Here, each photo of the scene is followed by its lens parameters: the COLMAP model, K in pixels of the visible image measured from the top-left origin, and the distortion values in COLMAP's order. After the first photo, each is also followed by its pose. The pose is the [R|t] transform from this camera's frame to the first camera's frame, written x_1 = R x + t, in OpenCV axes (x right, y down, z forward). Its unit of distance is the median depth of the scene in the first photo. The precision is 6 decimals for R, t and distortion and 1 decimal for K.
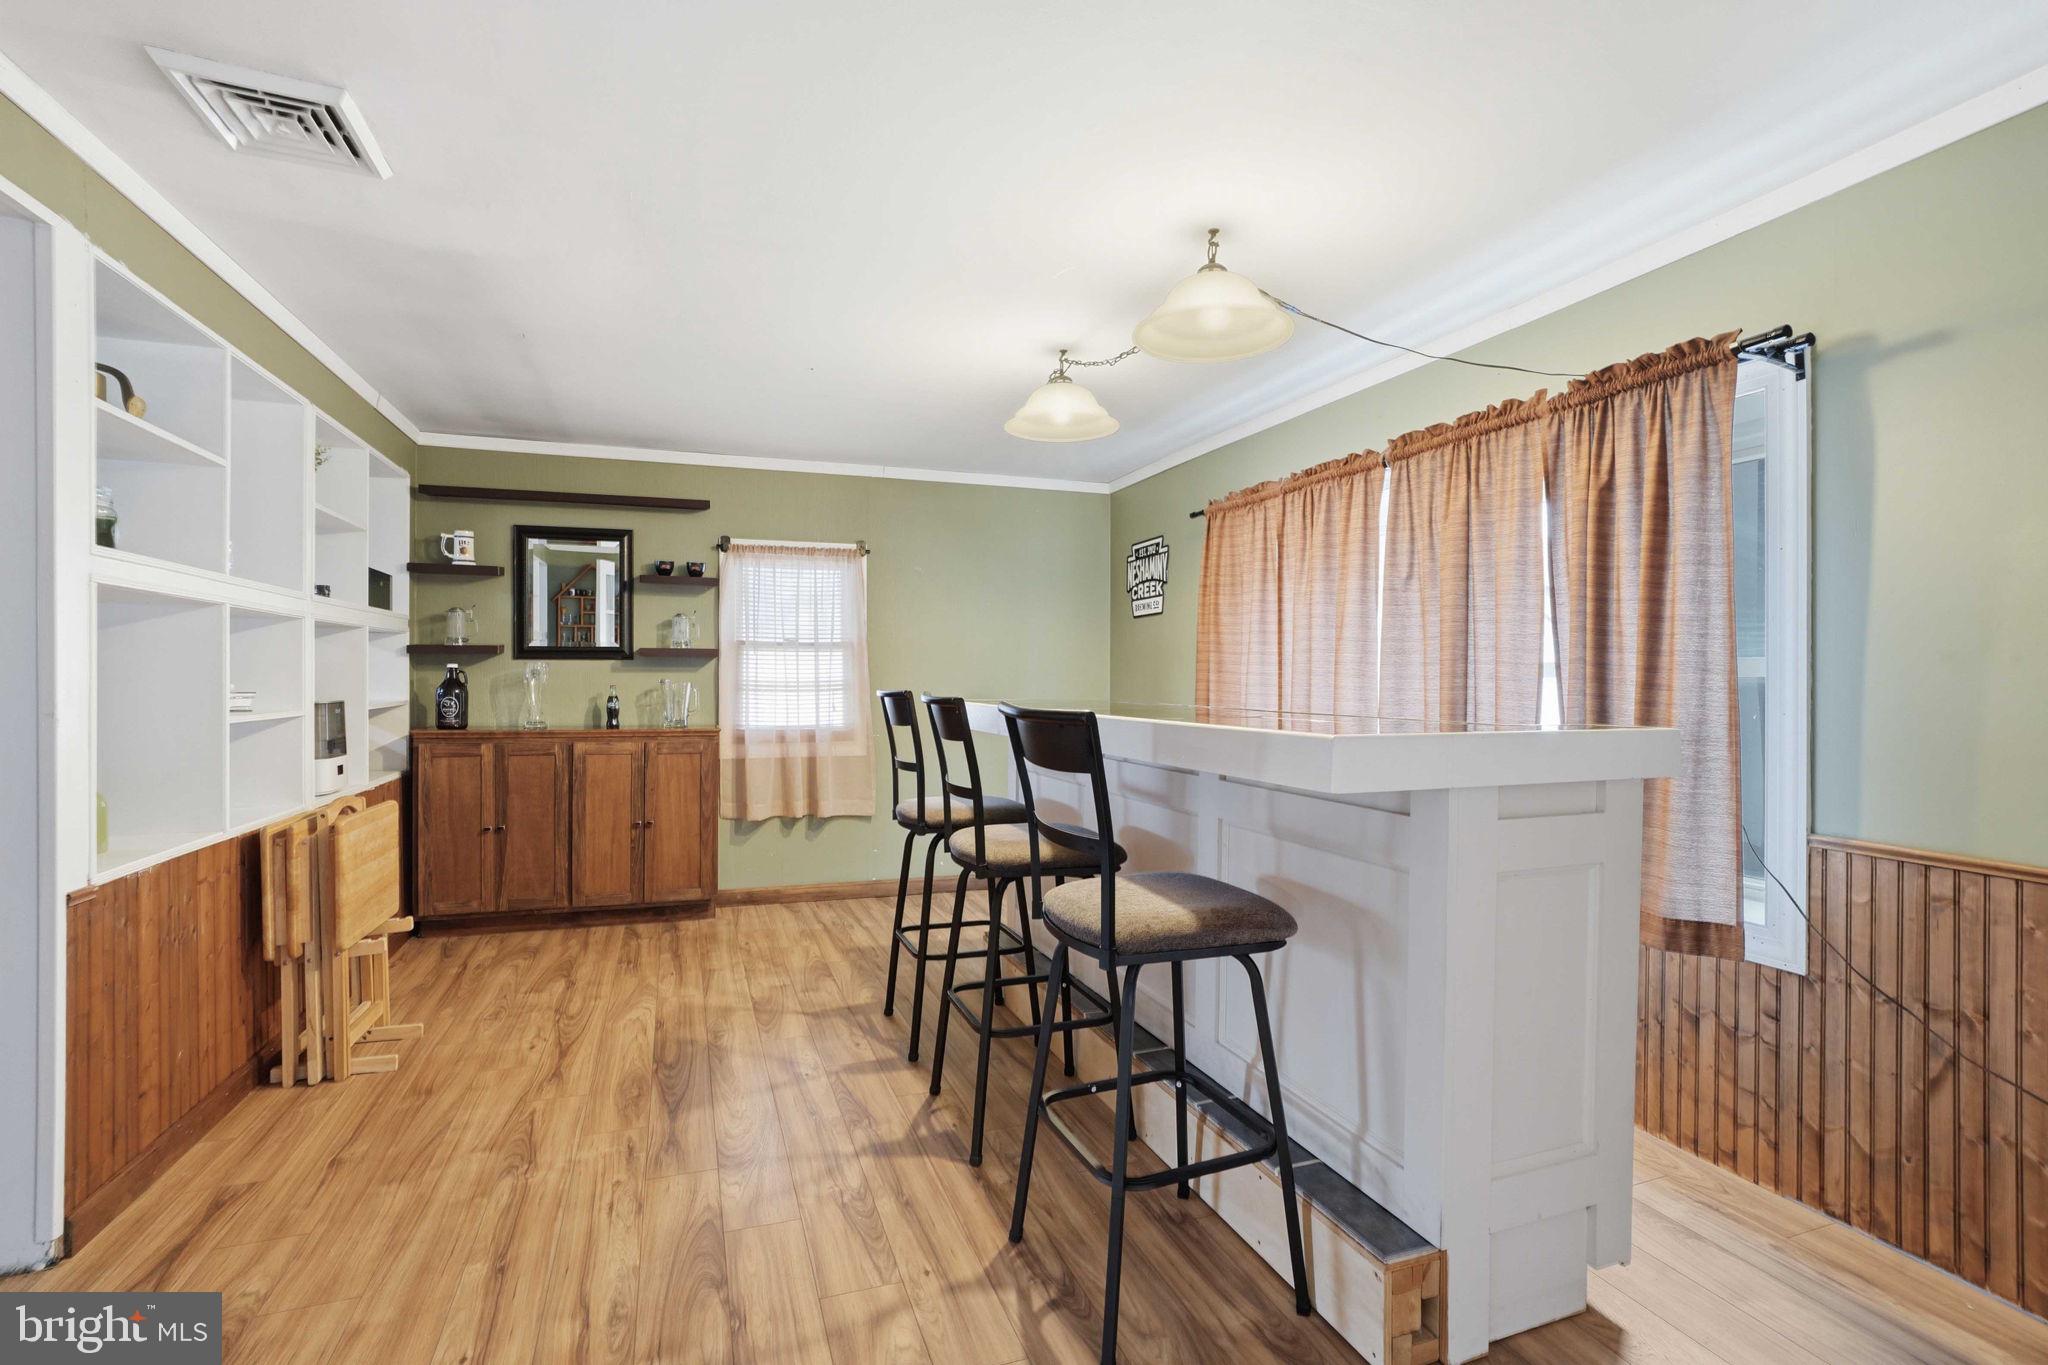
lens RADIAL K [[891.2, 0, 1017.1], [0, 891.2, 671.1], [0, 0, 1]] dist [-0.016458, 0.001111]
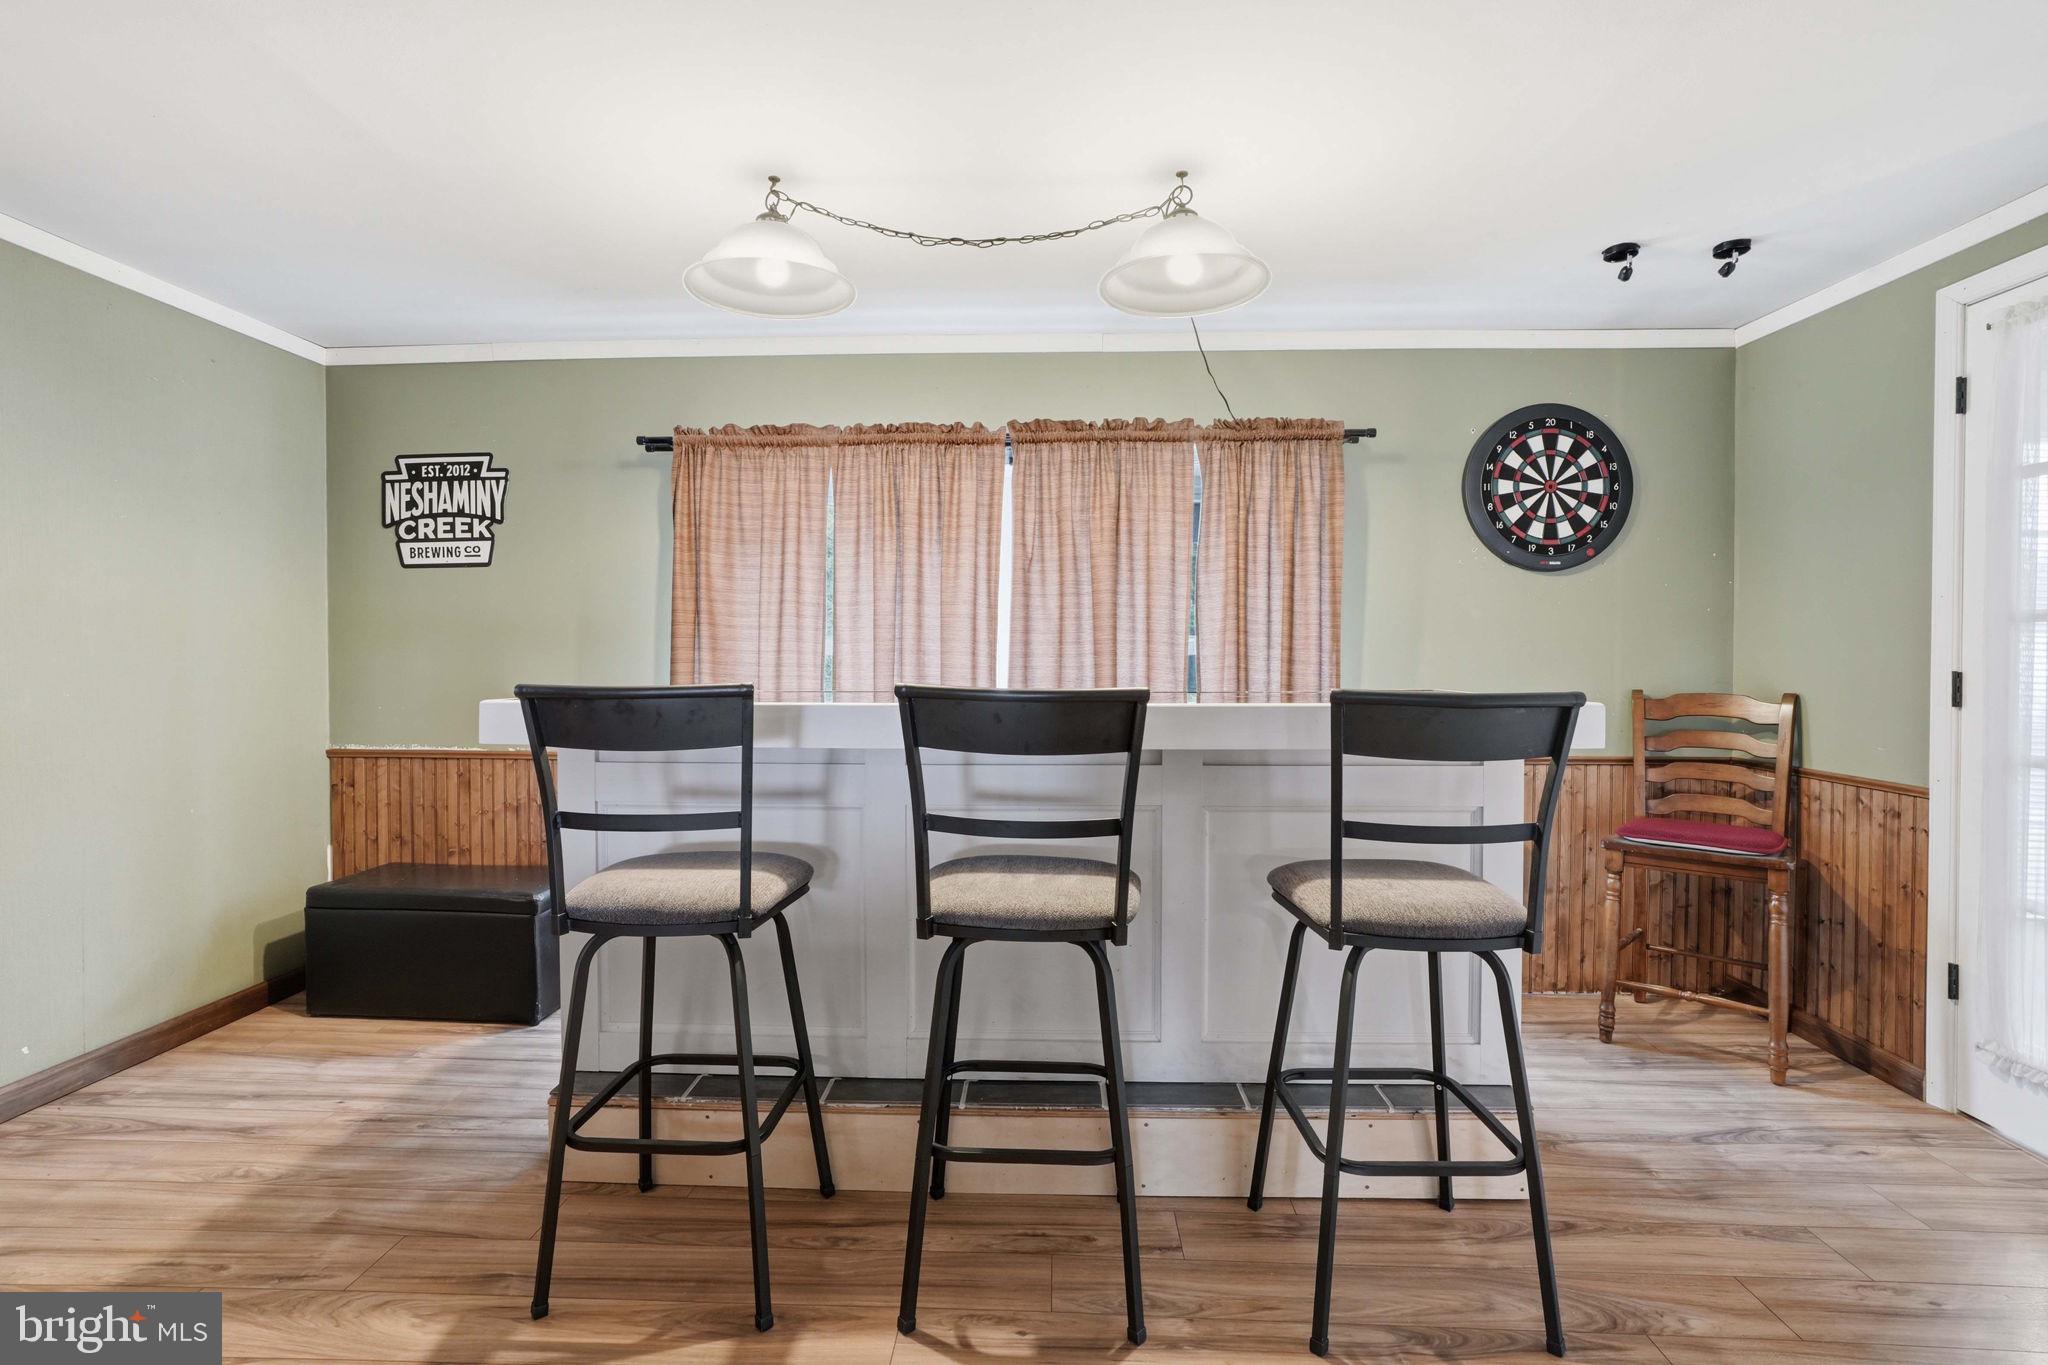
lens RADIAL K [[891.2, 0, 1035.9], [0, 891.2, 649.0], [0, 0, 1]] dist [-0.016458, 0.001111]
pose [[0.392634, -0.003982, 0.919686, -0.479476], [0.002673, 0.999991, 0.003189, -0.002023], [-0.919691, 0.001206, 0.392641, 0.542248]]
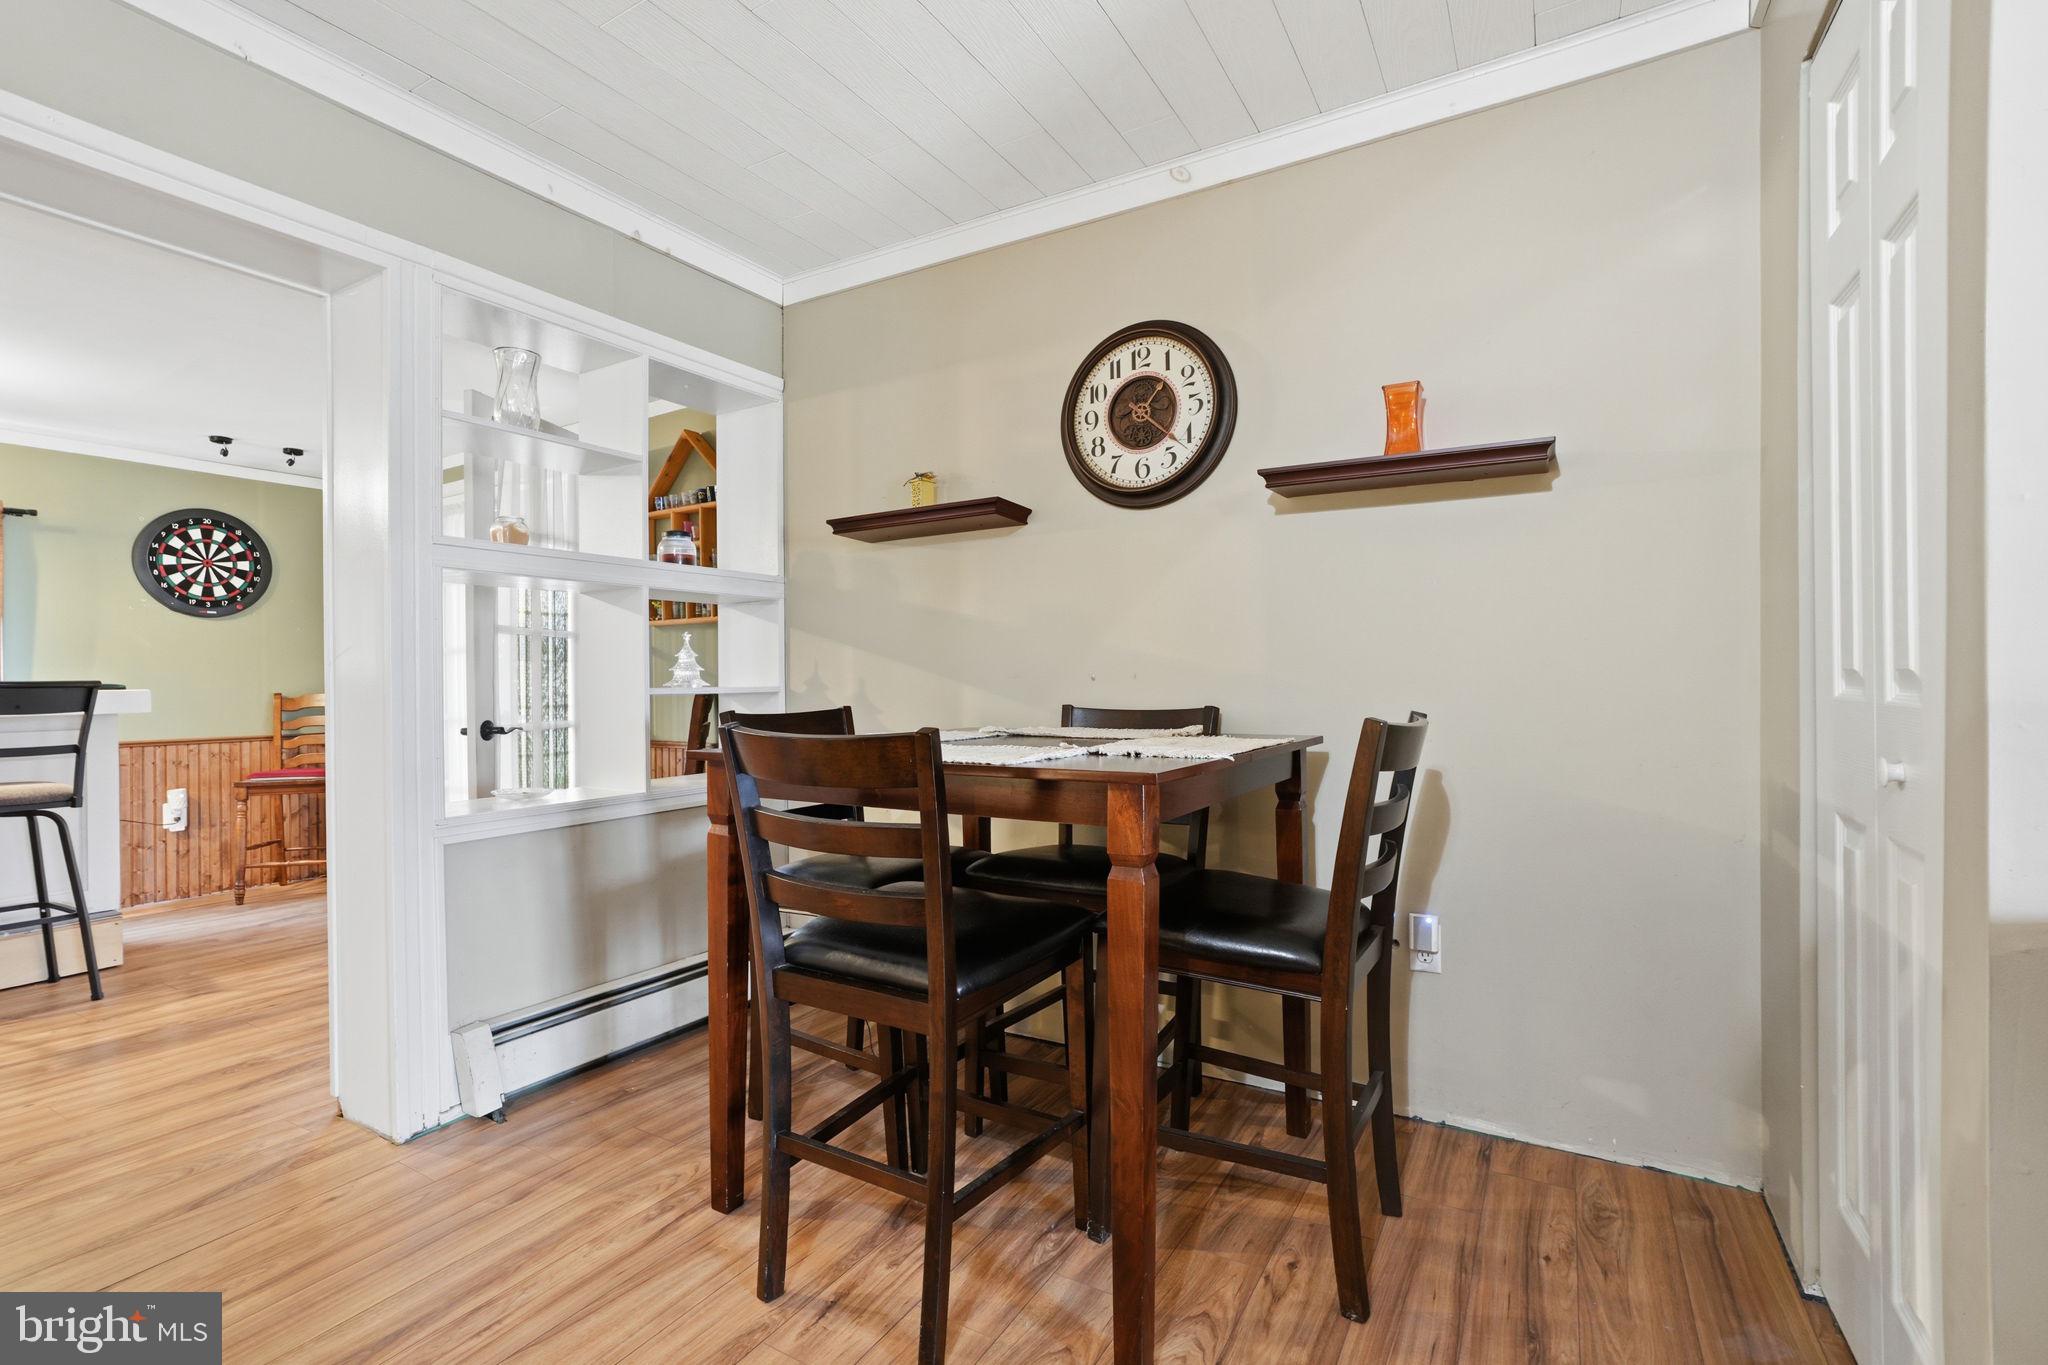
lens RADIAL K [[891.2, 0, 1031.1], [0, 891.2, 680.3], [0, 0, 1]] dist [-0.016458, 0.001111]
pose [[-0.631084, -0.000249, 0.775714, -1.350851], [0.008788, 0.999933, 0.007470, 0.023246], [-0.775664, 0.011531, -0.631040, 0.278459]]
